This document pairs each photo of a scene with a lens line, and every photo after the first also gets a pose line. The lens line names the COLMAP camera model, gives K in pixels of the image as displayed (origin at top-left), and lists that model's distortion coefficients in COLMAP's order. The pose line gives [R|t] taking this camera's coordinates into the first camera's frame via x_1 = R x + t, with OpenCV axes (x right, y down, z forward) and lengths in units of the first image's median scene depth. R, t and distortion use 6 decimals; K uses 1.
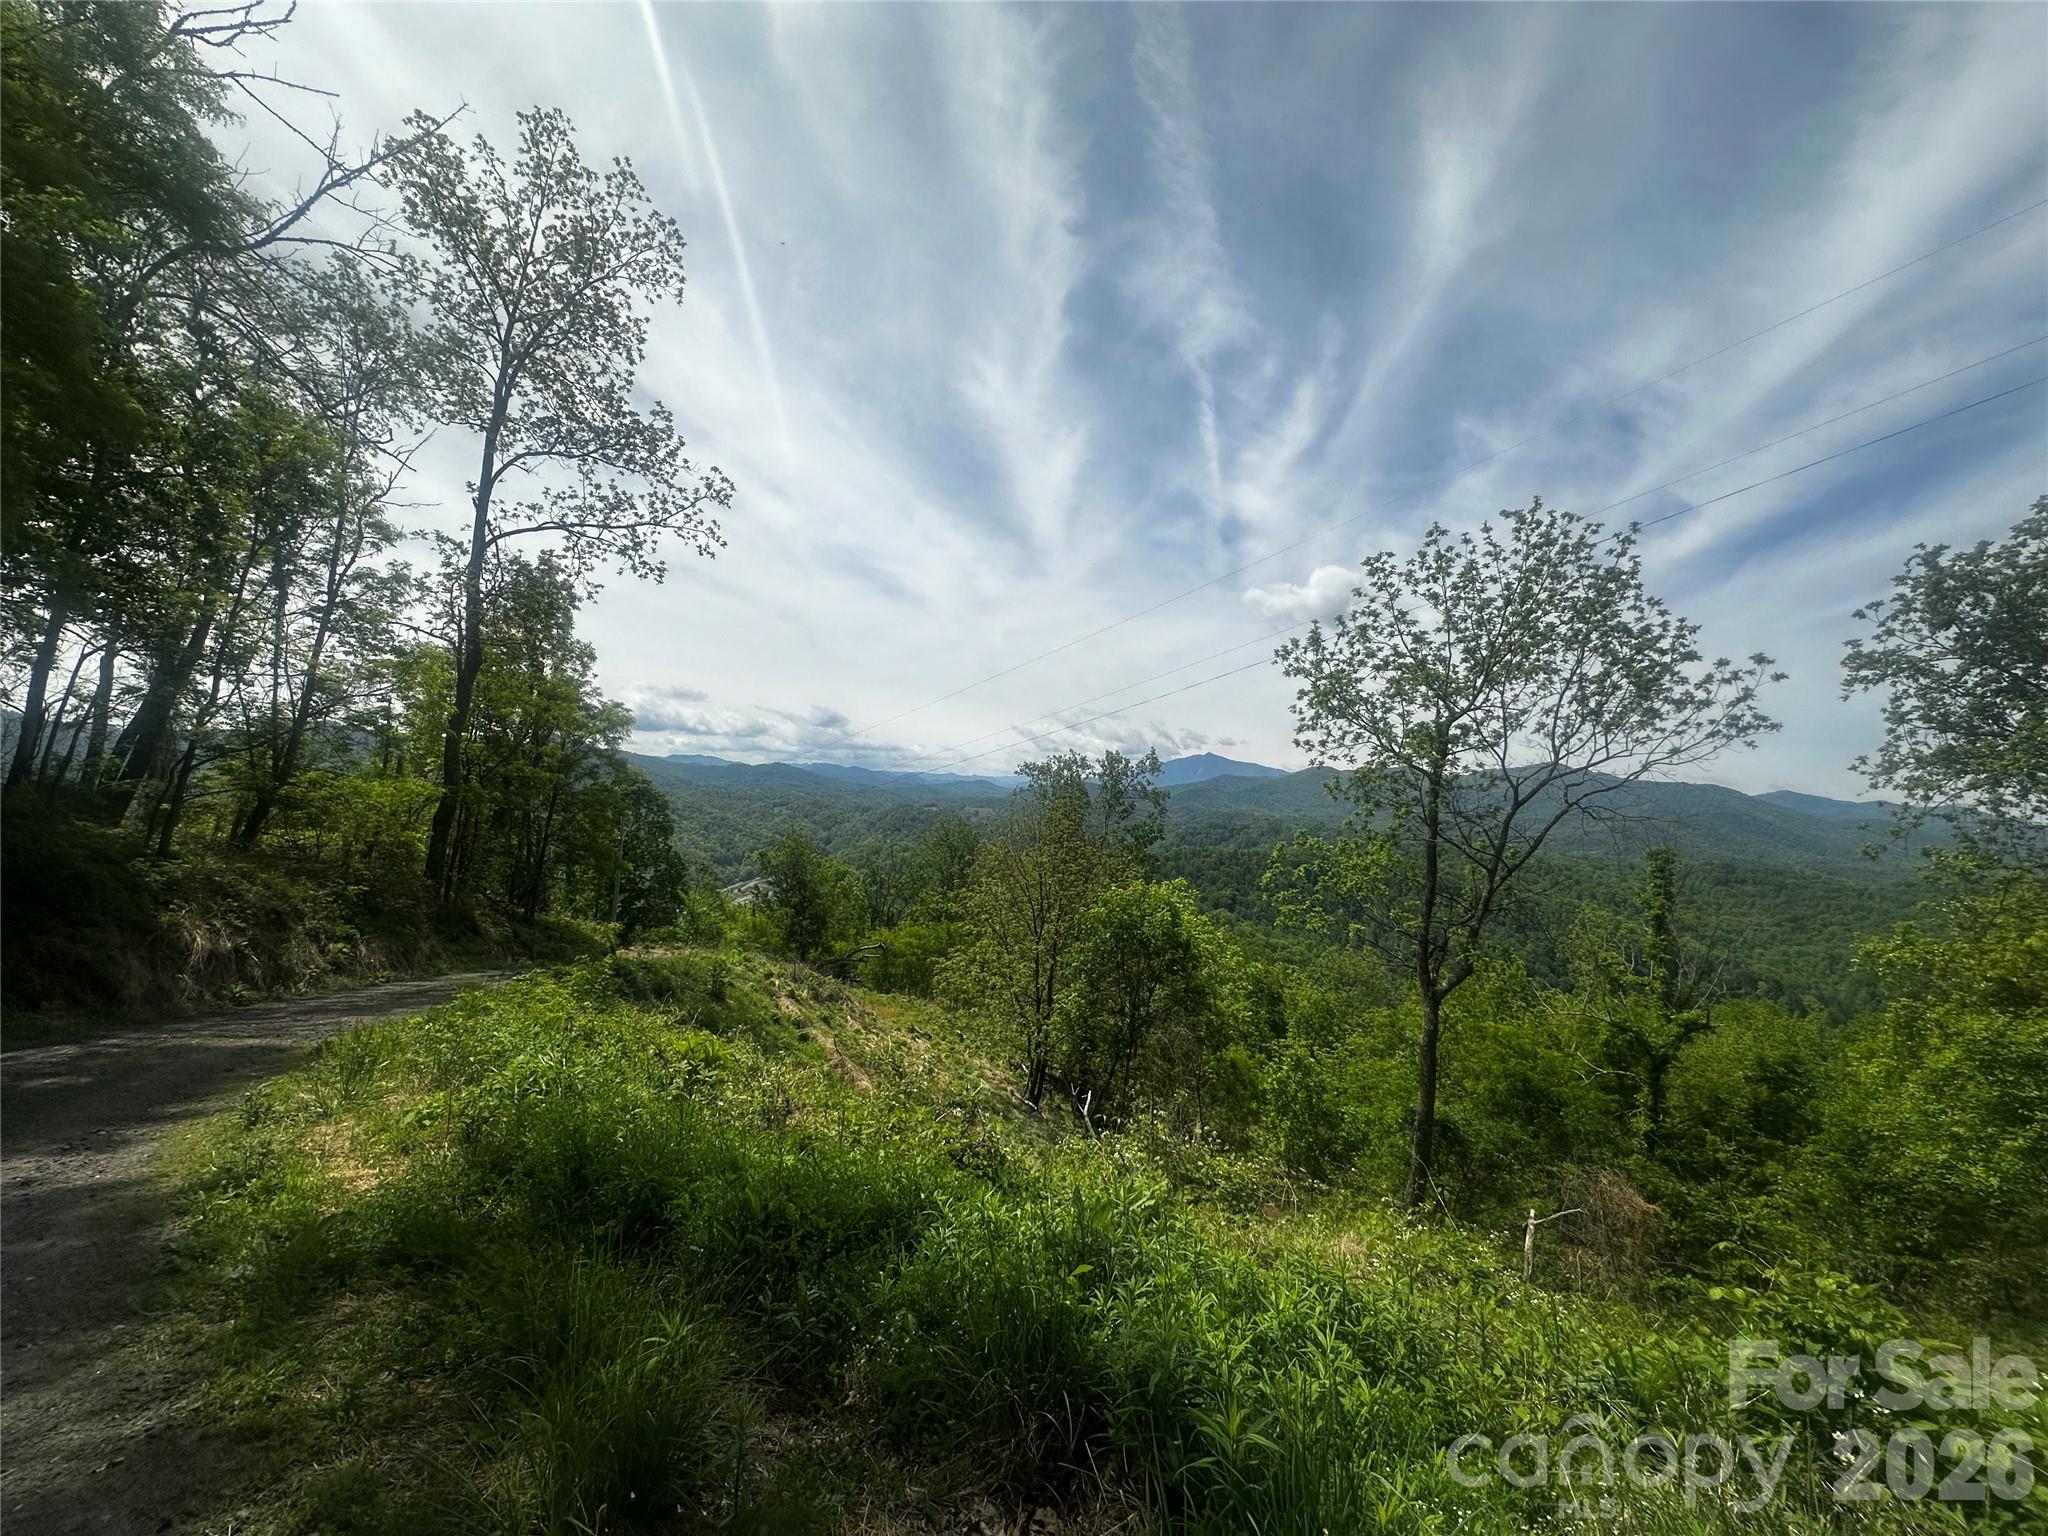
lens RADIAL K [[816.3, 0, 1025.5], [0, 816.3, 768.2], [0, 0, 1]] dist [-0.003309, 0.000591]
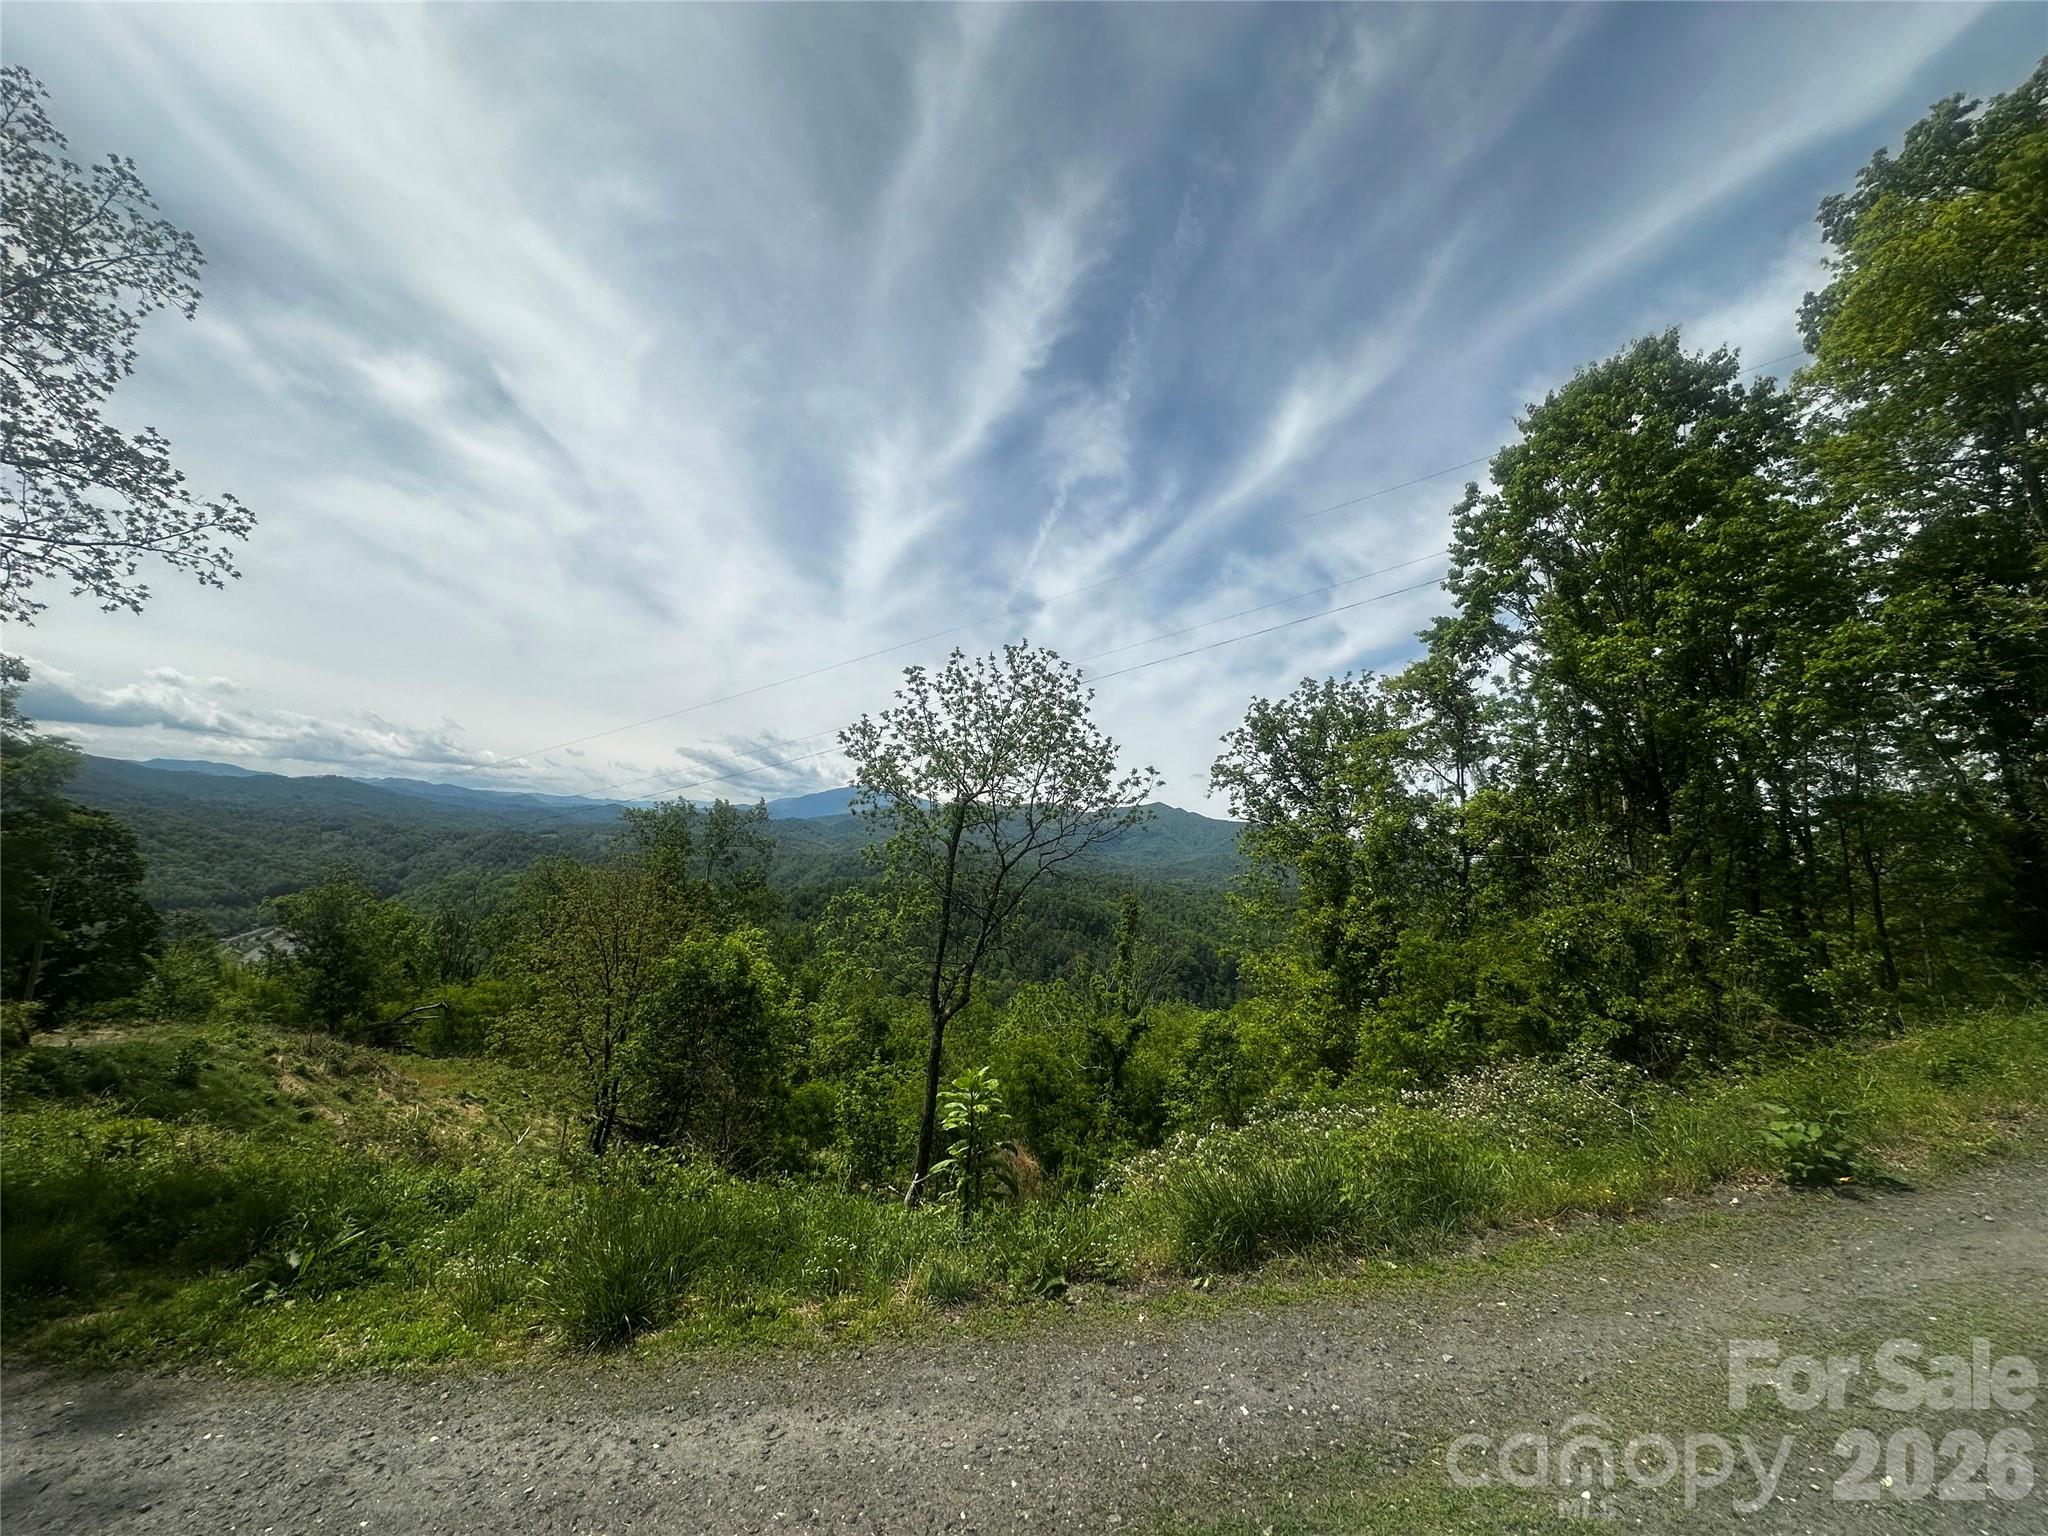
lens RADIAL K [[814.5, 0, 1026.8], [0, 814.5, 767.3], [0, 0, 1]] dist [-0.001699, 0.000616]
pose [[0.915953, 0.046661, 0.398564, 0.094346], [-0.031490, 0.998512, -0.044532, -0.054350], [-0.400049, 0.028239, 0.916059, -0.194562]]
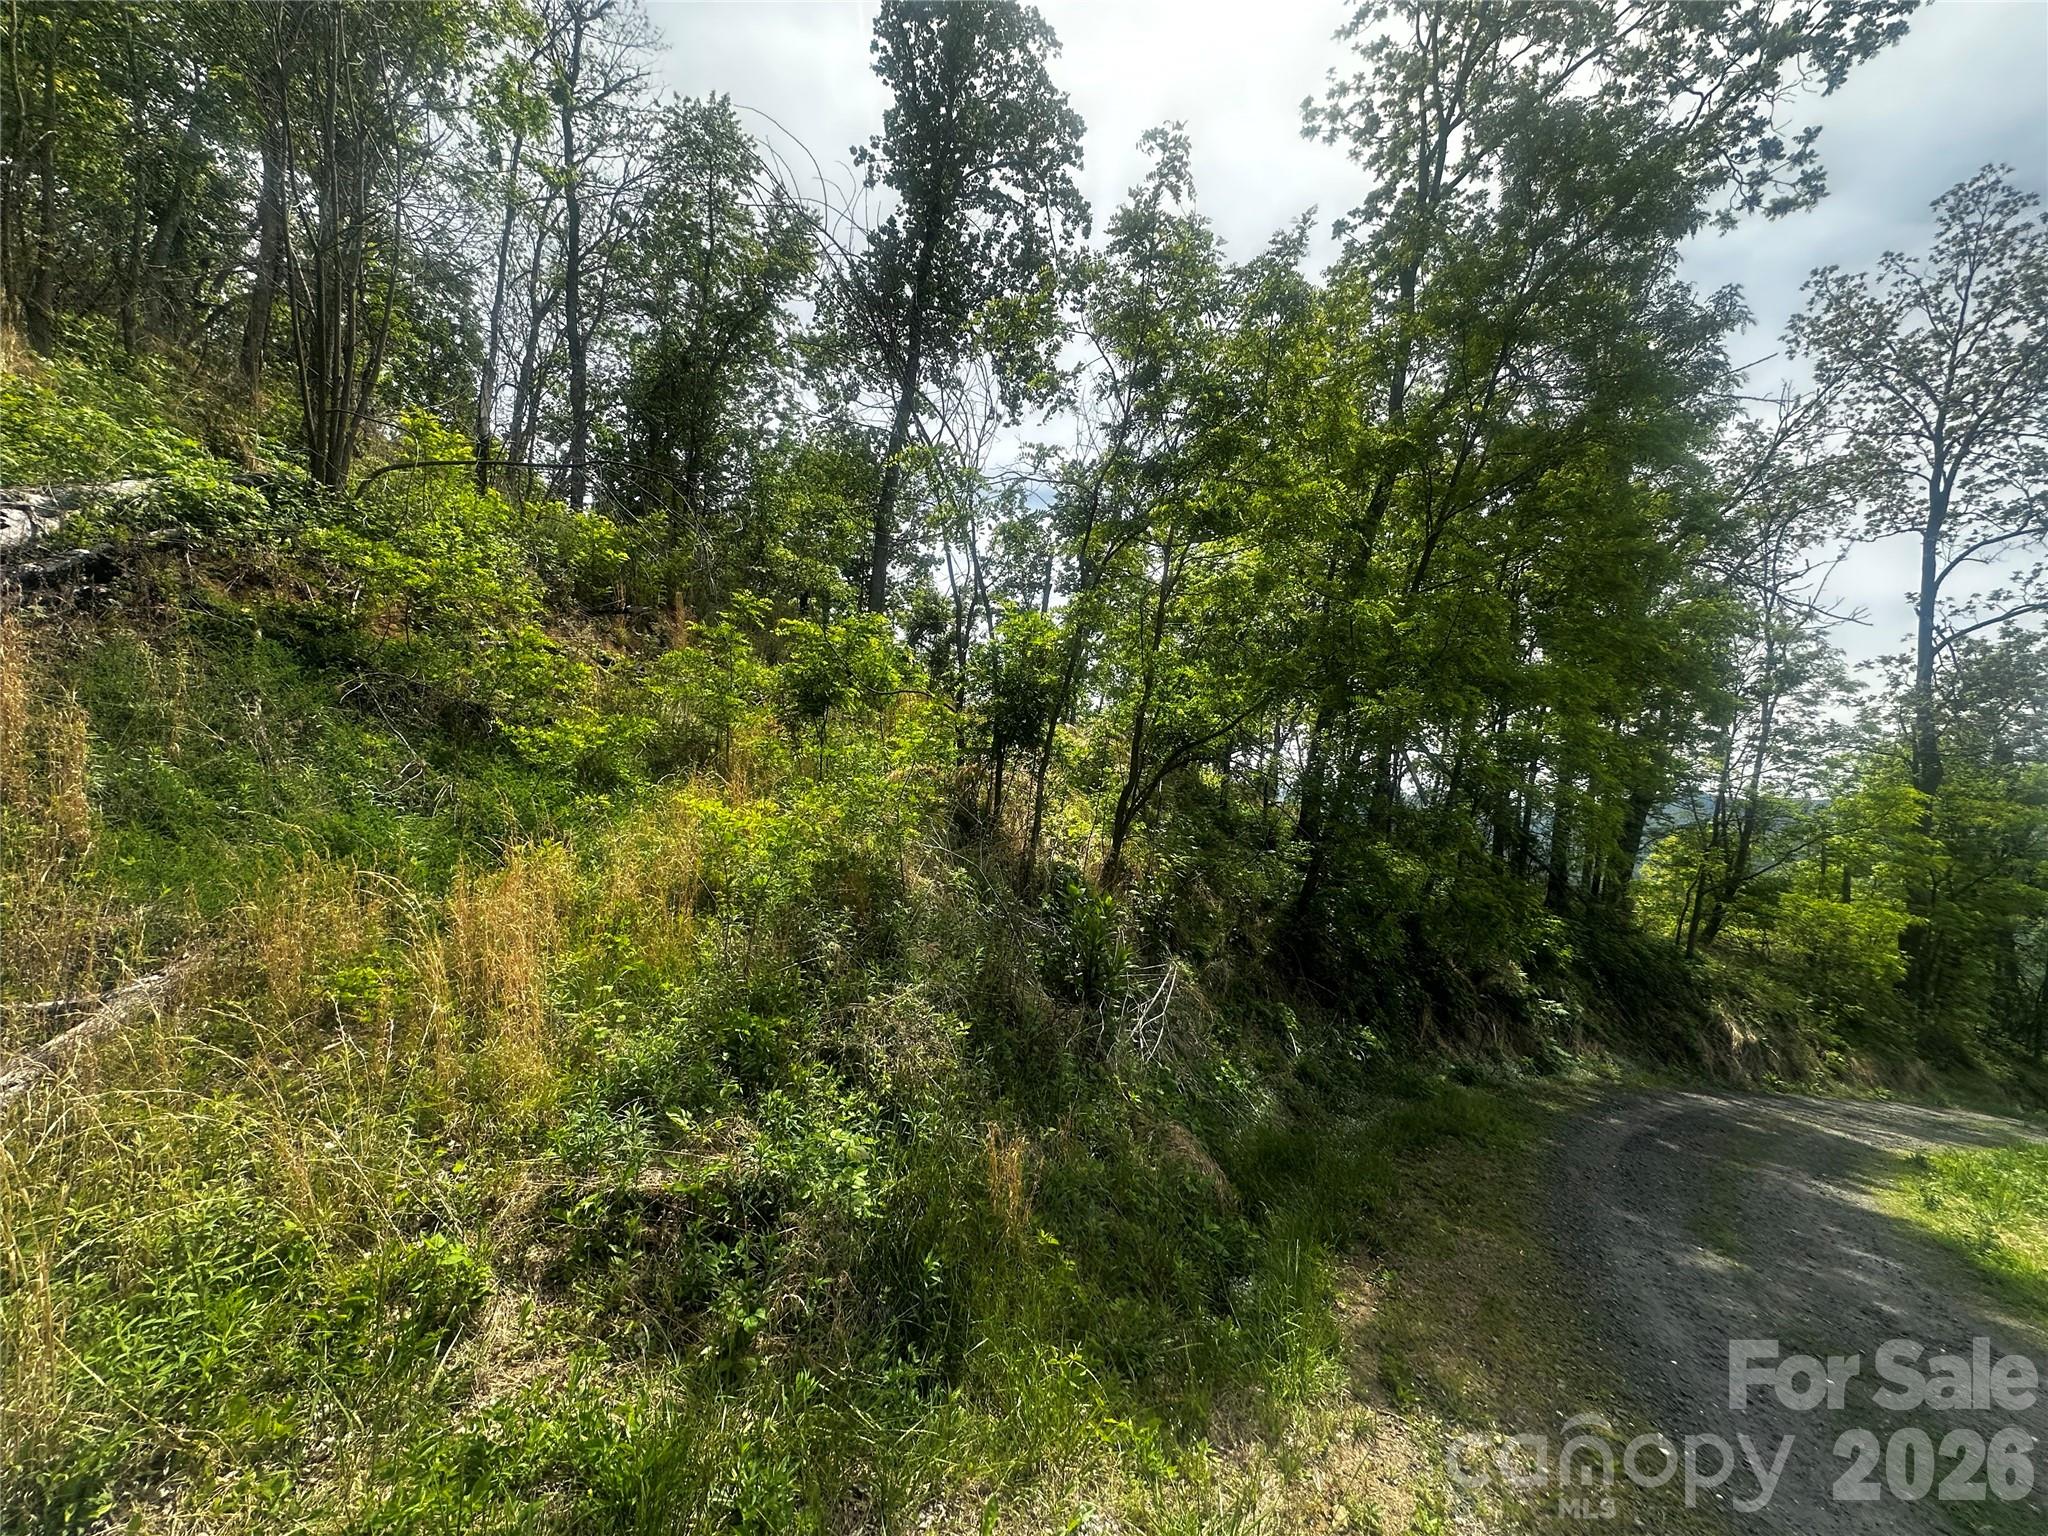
lens RADIAL K [[815.7, 0, 1024.8], [0, 815.7, 768.1], [0, 0, 1]] dist [-0.002026, 0.000371]
pose [[0.173722, -0.087825, -0.980871, 0.072879], [0.006739, 0.996098, -0.087995, -0.057798], [0.984772, 0.008677, 0.173636, -0.207295]]
